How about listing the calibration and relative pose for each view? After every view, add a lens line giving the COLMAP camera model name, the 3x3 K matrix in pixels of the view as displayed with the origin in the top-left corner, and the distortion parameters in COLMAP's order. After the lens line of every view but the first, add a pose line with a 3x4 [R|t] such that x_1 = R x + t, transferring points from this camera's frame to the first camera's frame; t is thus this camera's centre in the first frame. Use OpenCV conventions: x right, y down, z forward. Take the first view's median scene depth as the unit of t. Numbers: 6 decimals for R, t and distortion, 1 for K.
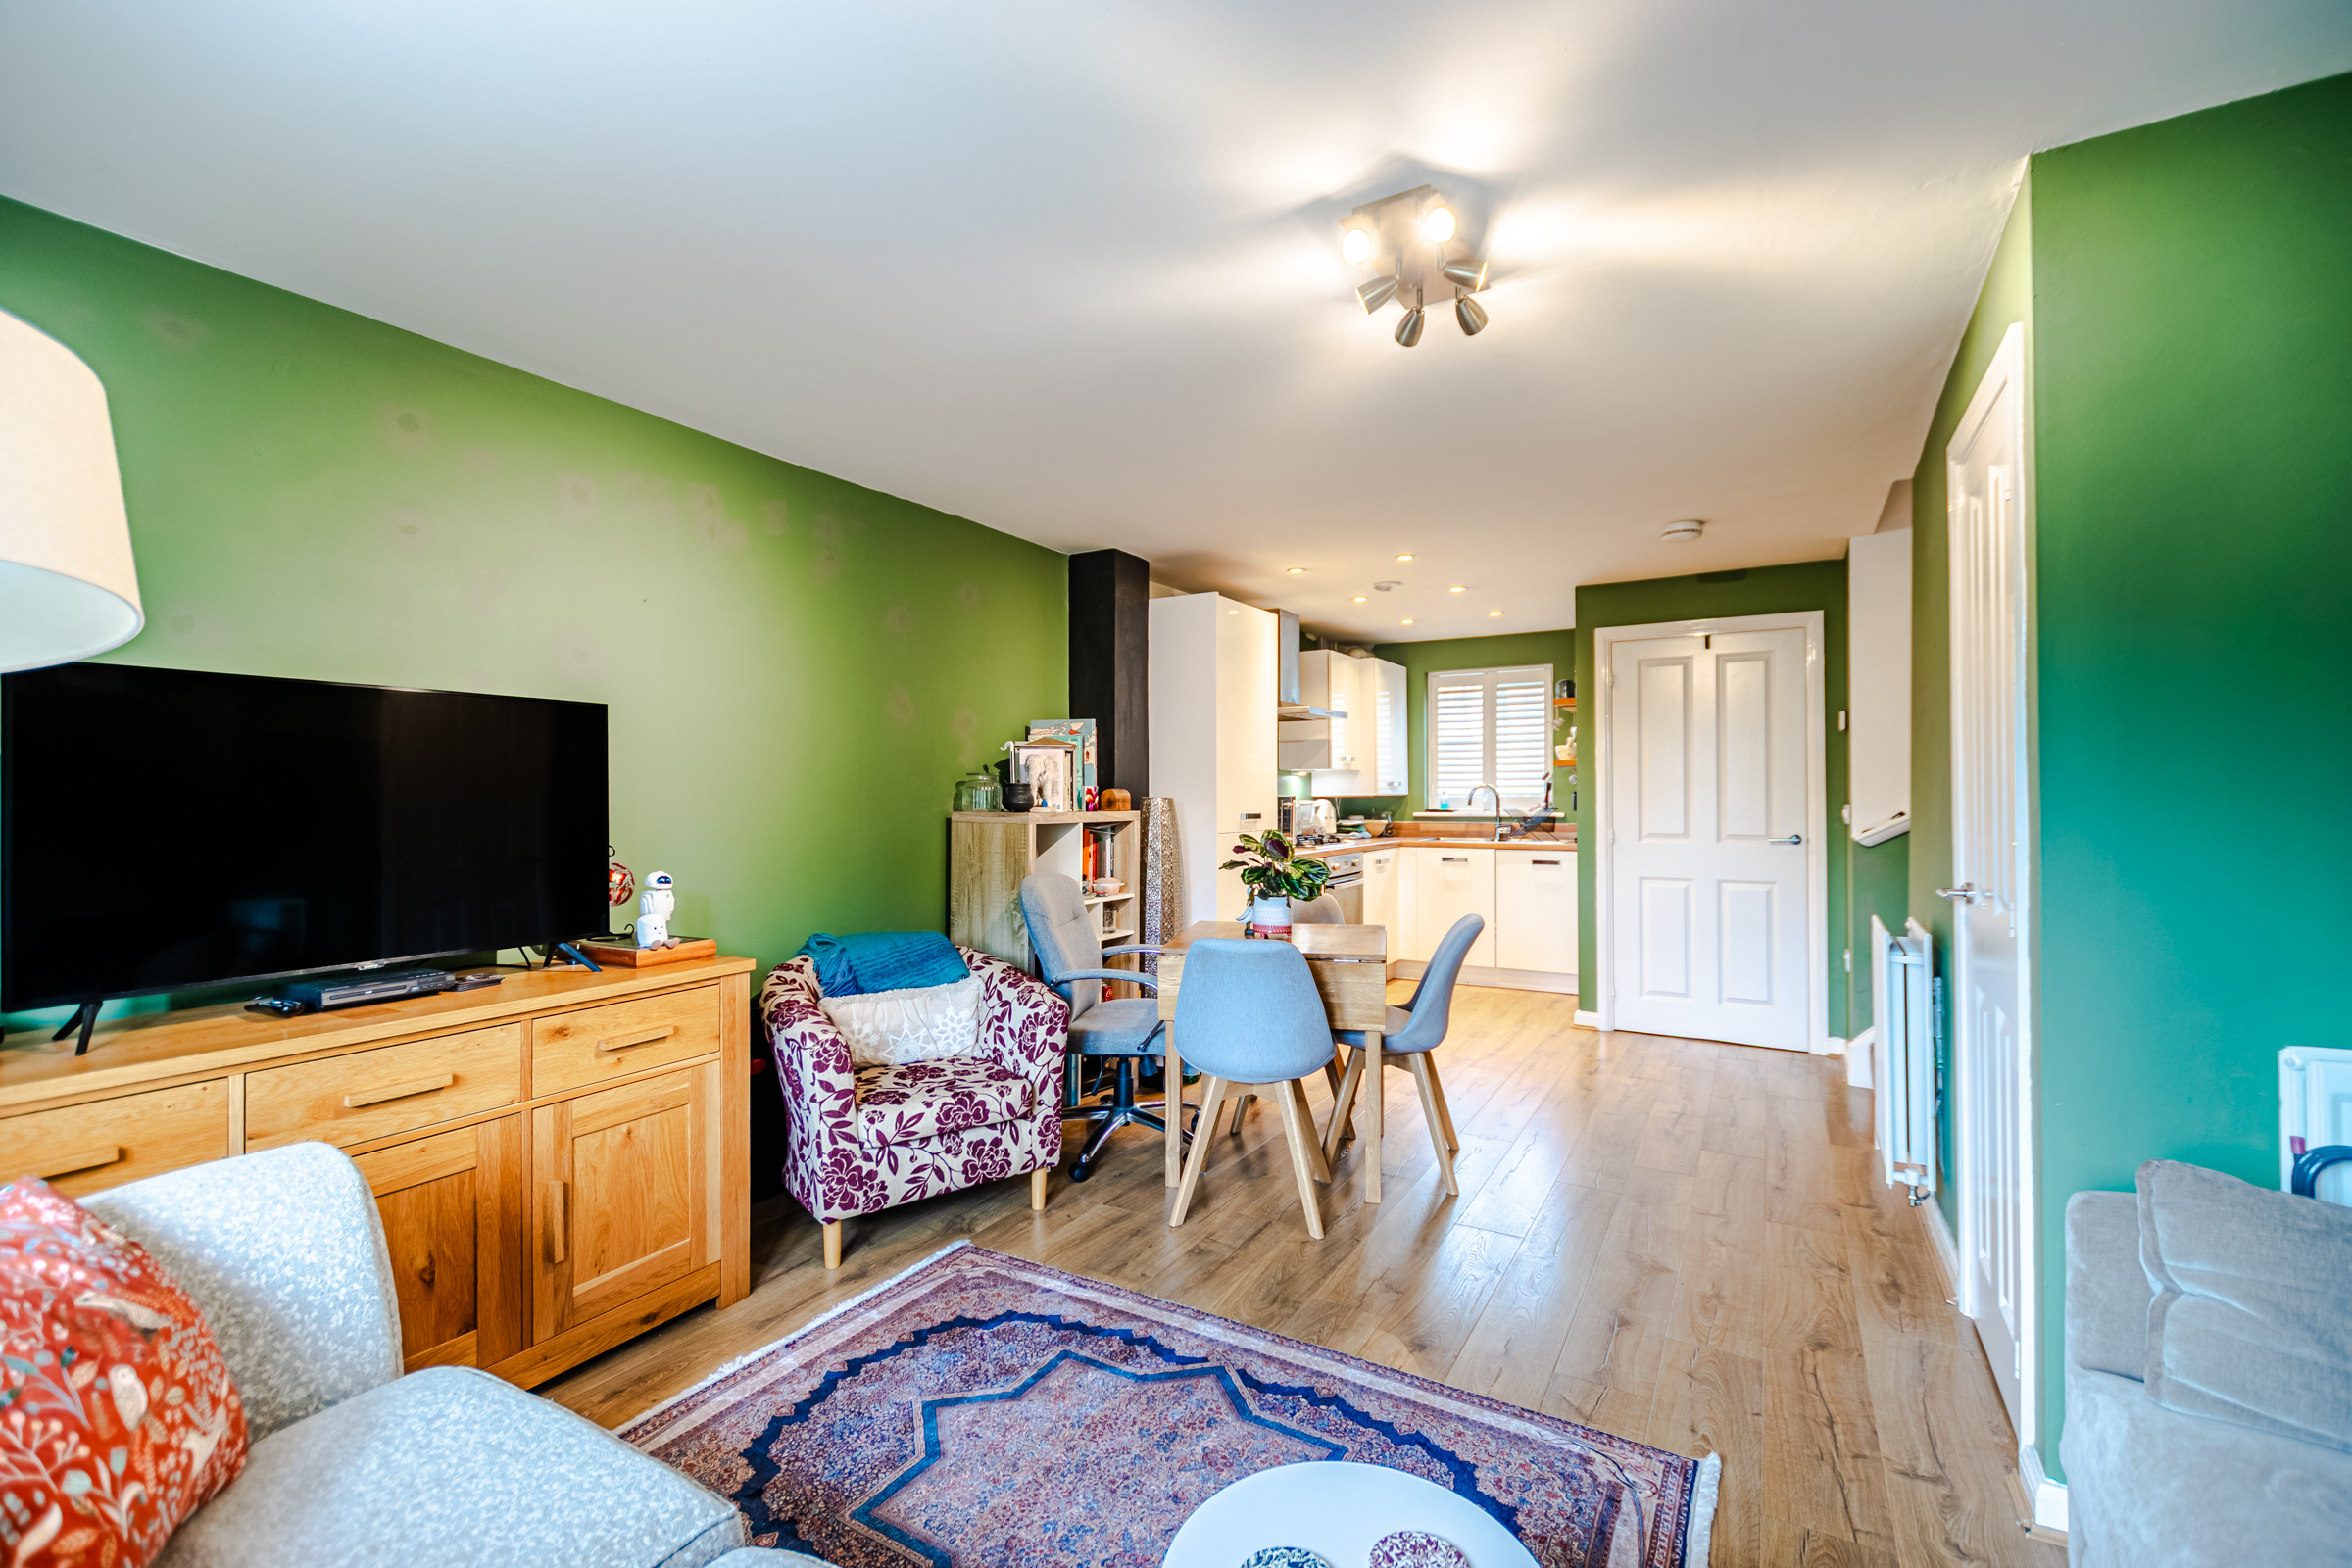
lens RADIAL K [[1023.0, 0, 1173.9], [0, 1023.0, 790.4], [0, 0, 1]] dist [0.008327, -0.000160]
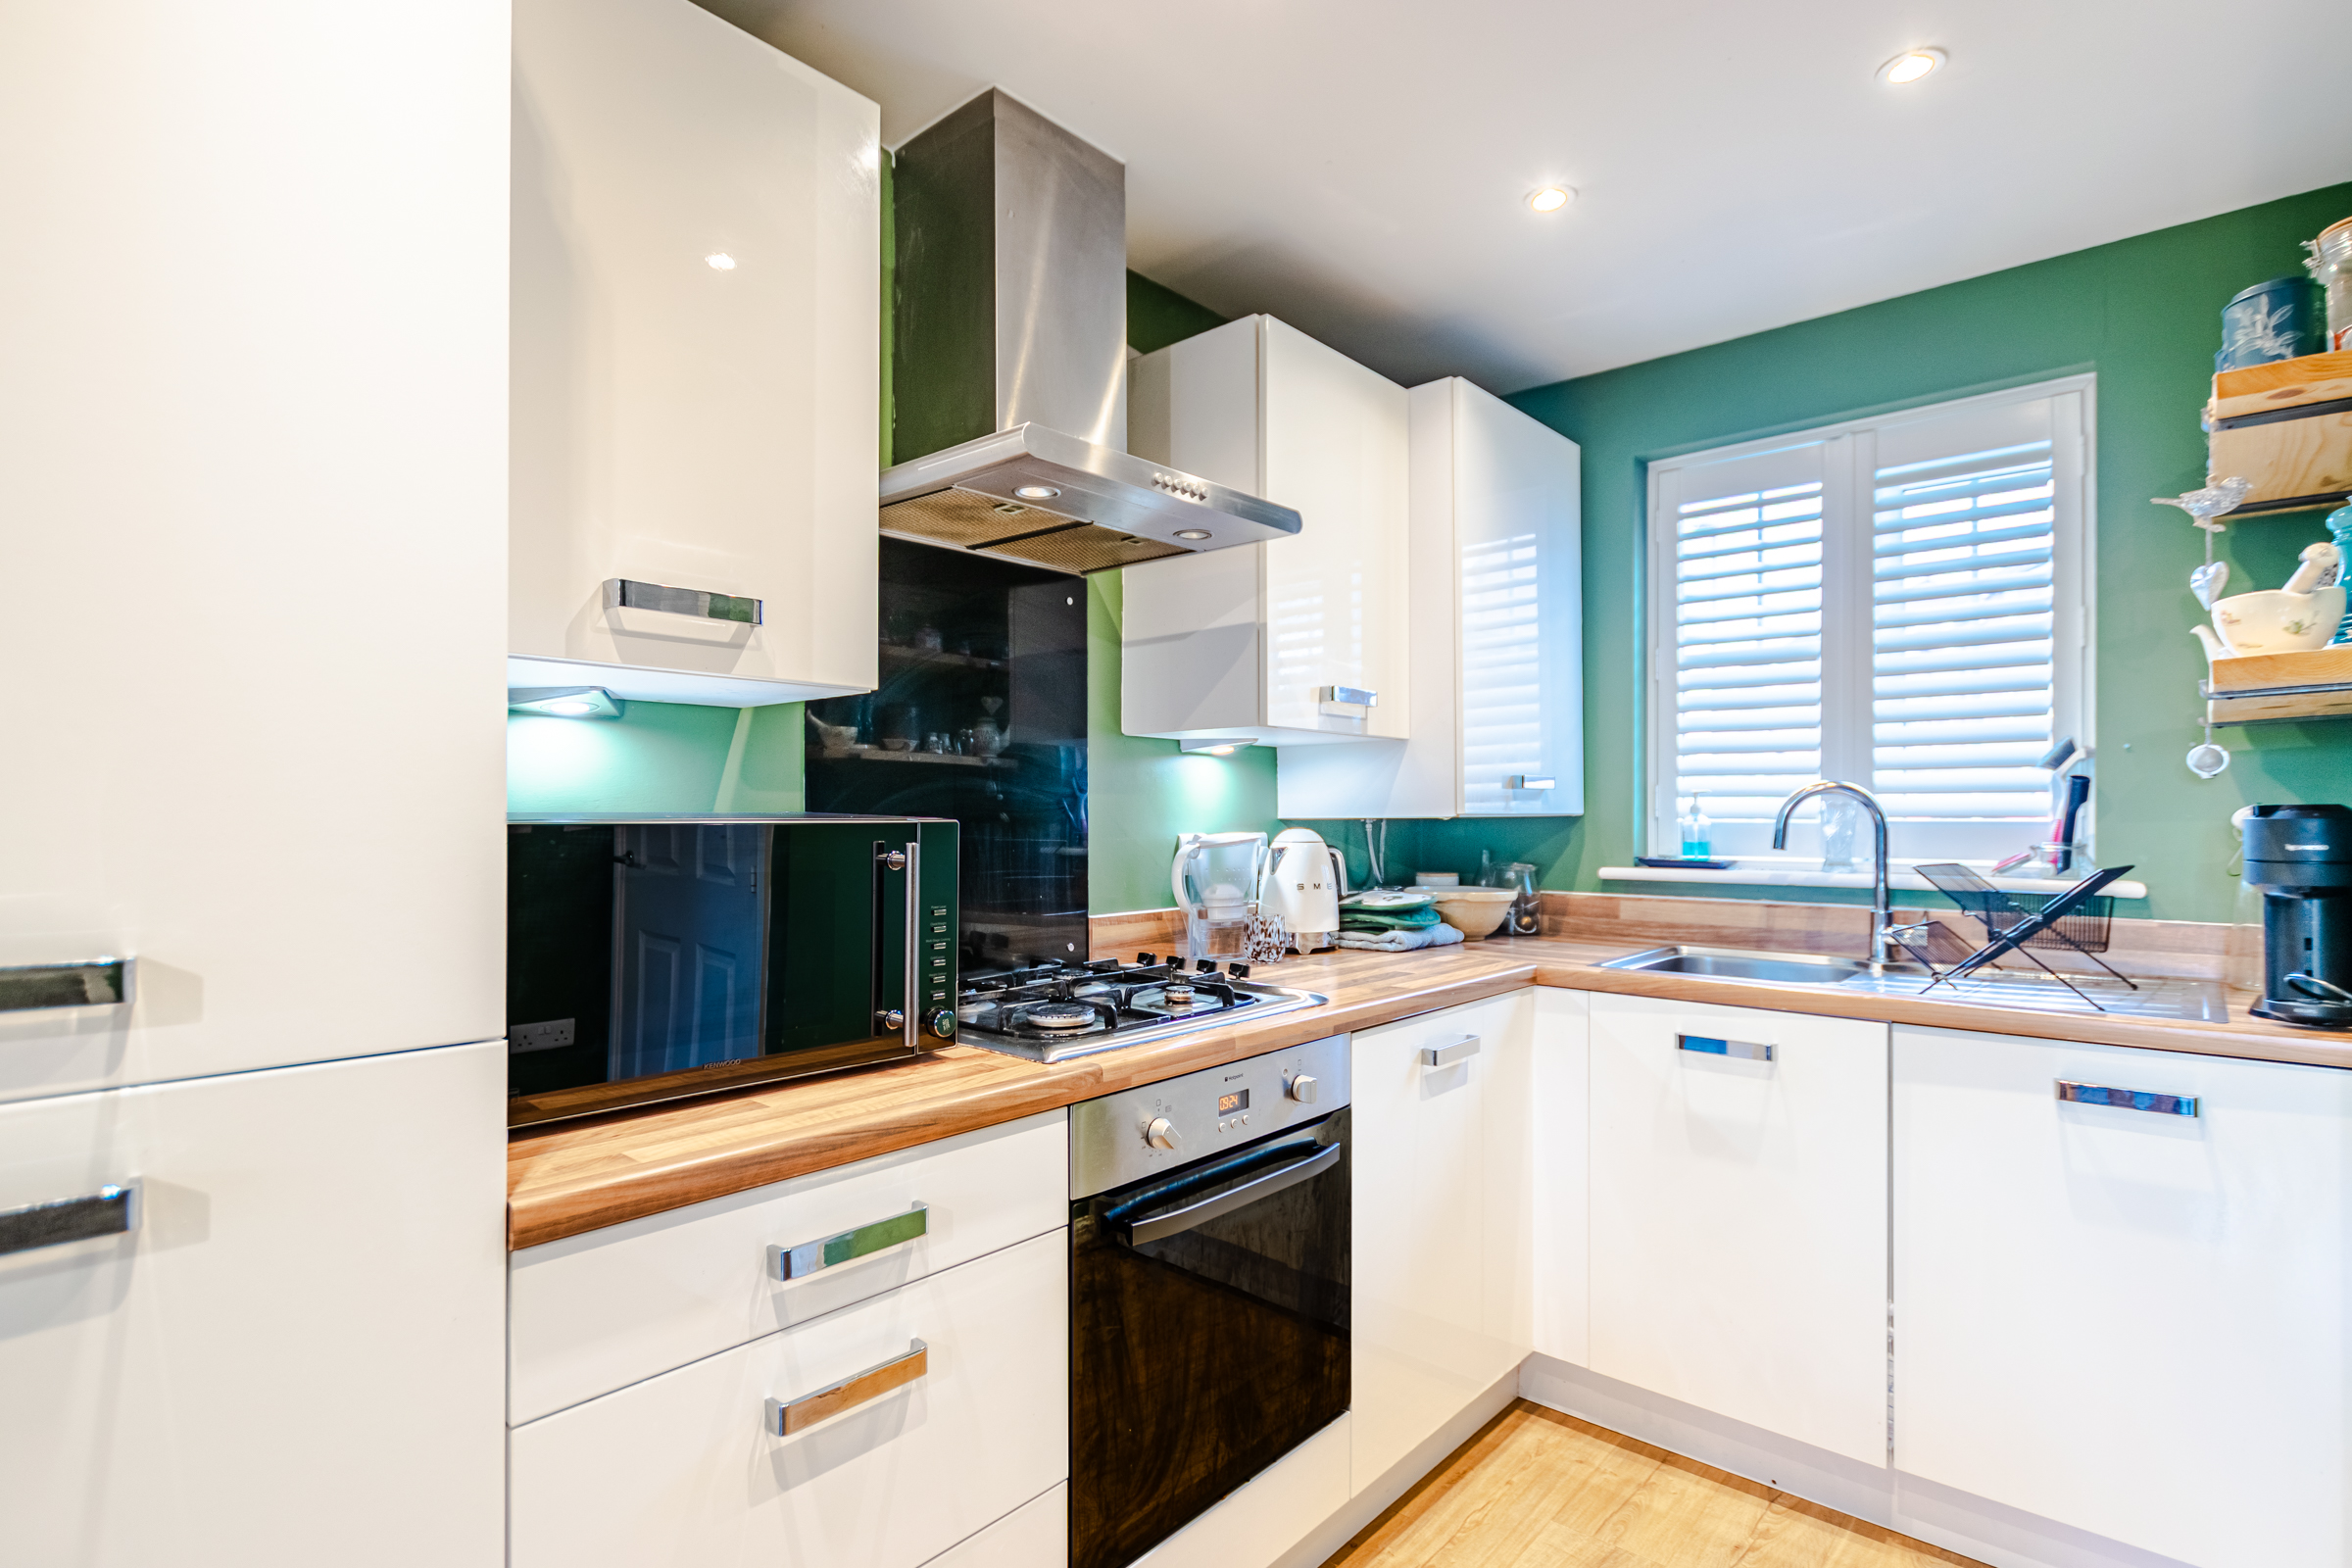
lens RADIAL K [[1145.5, 0, 1181.8], [0, 1145.5, 803.9], [0, 0, 1]] dist [0.006728, 0.000700]
pose [[0.983136, 0.002395, -0.182862, 0.187803], [-0.002752, 0.999995, -0.001700, 0.001672], [0.182857, 0.002175, 0.983137, 0.673200]]
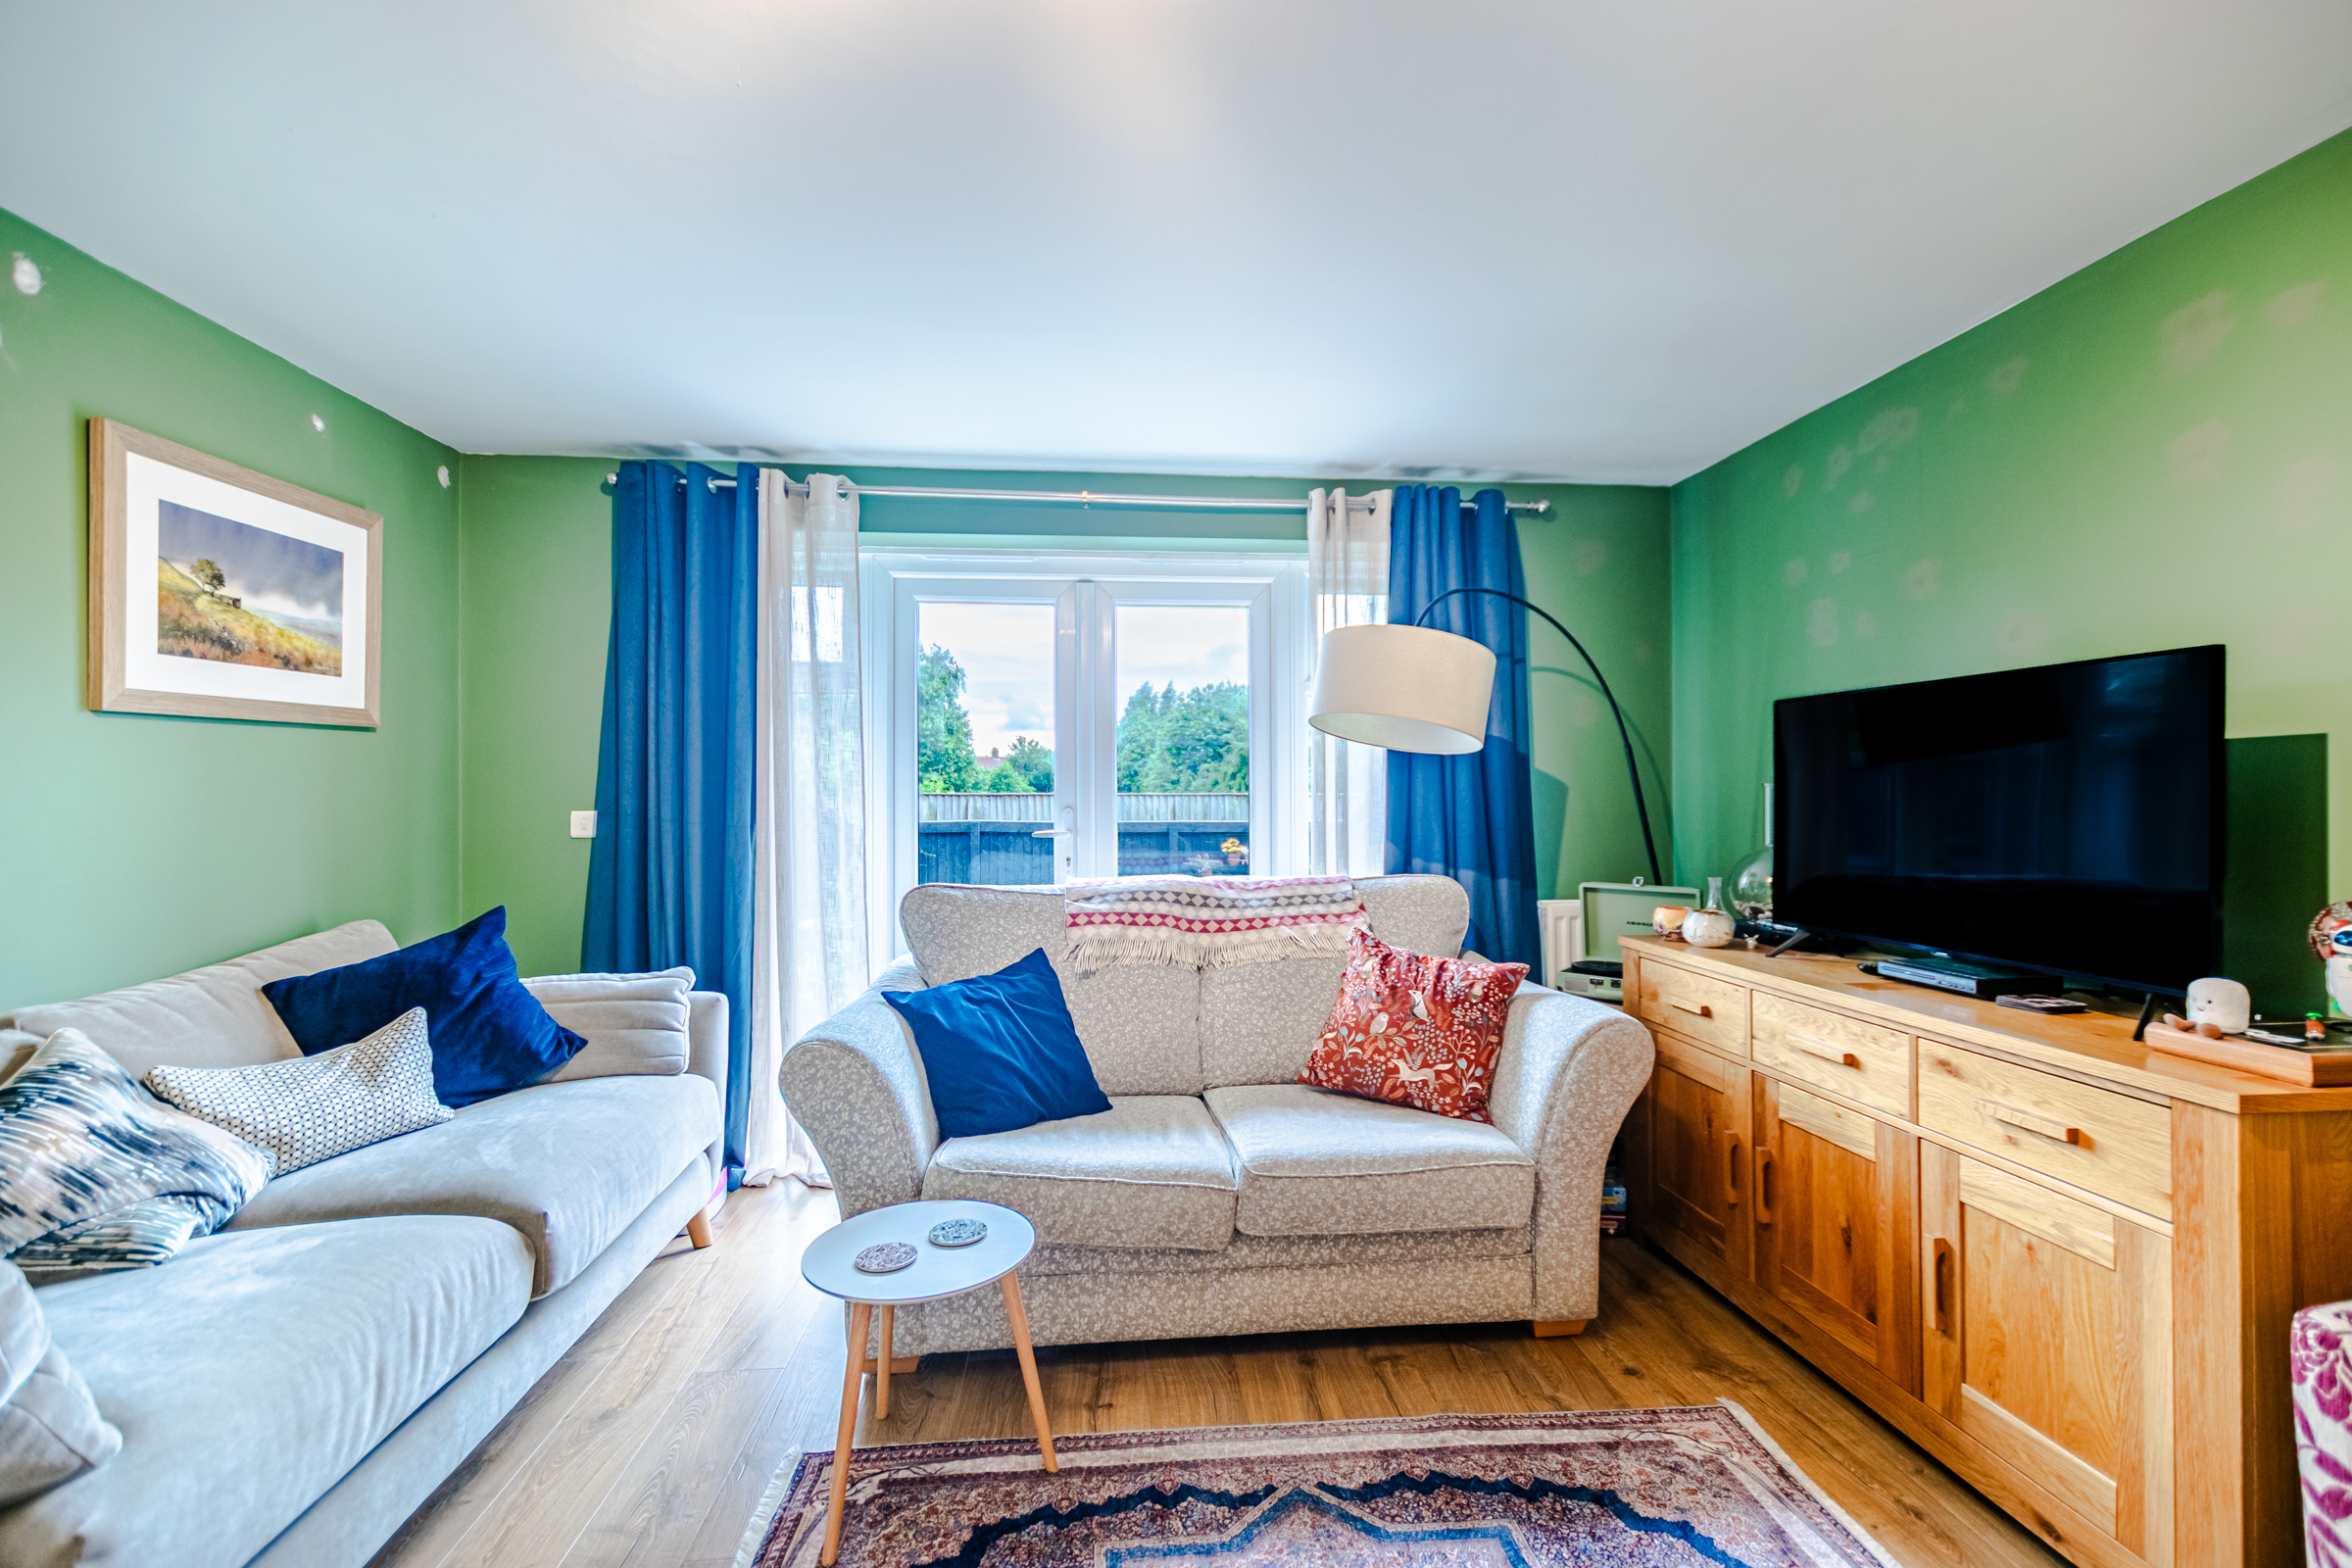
lens RADIAL K [[1023.0, 0, 1179.8], [0, 1023.0, 790.6], [0, 0, 1]] dist [0.008327, -0.000160]
pose [[-0.815284, 0.001929, -0.579058, 0.138559], [0.006369, 0.999964, -0.005637, 0.002935], [0.579026, -0.008284, -0.815267, 0.447308]]
